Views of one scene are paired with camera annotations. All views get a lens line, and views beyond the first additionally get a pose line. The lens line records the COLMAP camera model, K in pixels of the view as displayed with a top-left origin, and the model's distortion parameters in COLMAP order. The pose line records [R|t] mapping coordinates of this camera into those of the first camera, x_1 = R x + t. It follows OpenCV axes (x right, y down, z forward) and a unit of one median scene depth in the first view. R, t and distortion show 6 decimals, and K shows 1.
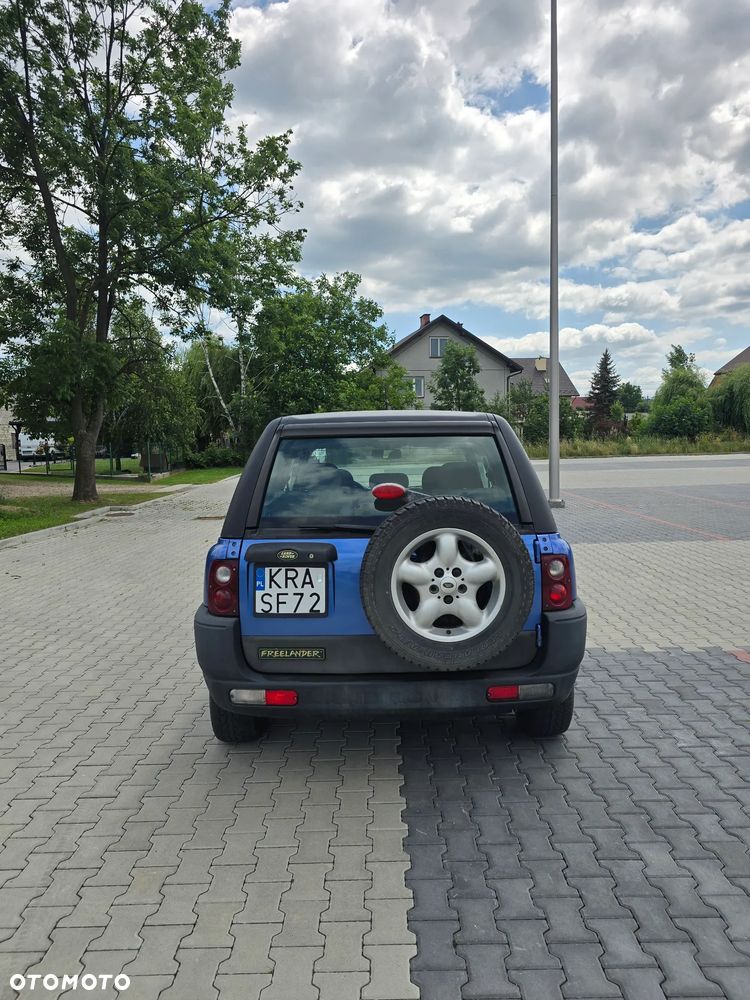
lens RADIAL K [[669.7, 0, 390.7], [0, 669.7, 508.2], [0, 0, 1]] dist [0.056441, -0.053956]
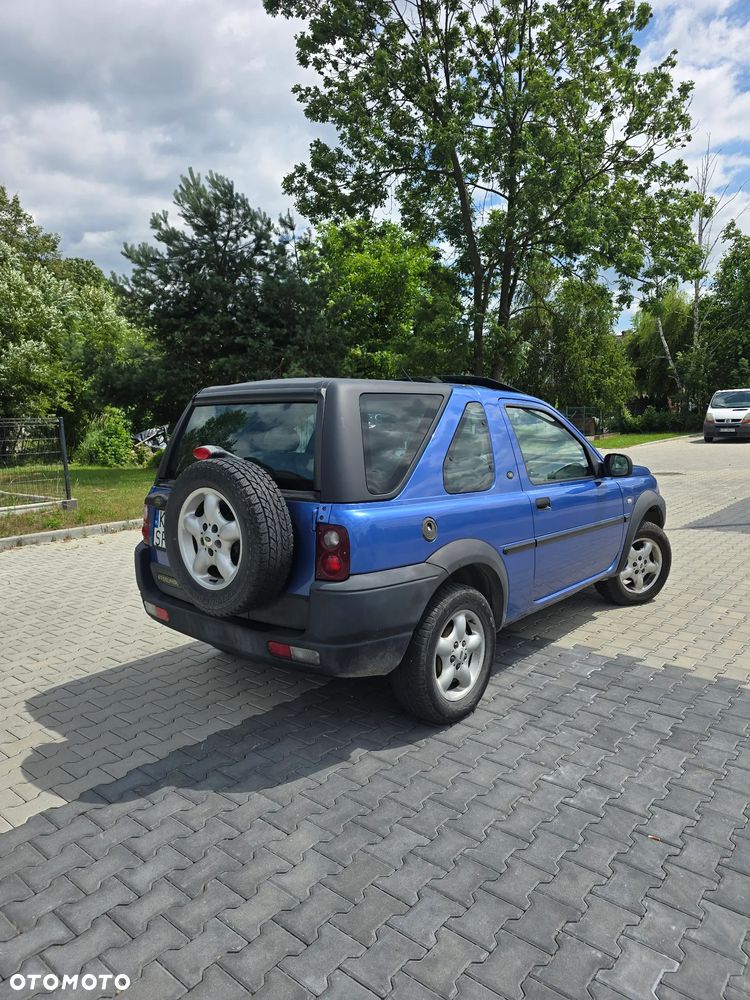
lens RADIAL K [[669.7, 0, 384.7], [0, 669.7, 502.0], [0, 0, 1]] dist [0.056441, -0.053956]
pose [[0.761308, 0.085582, -0.642718, 0.875266], [-0.056609, 0.996239, 0.065601, -0.031953], [0.645915, -0.013559, 0.763289, 0.279136]]
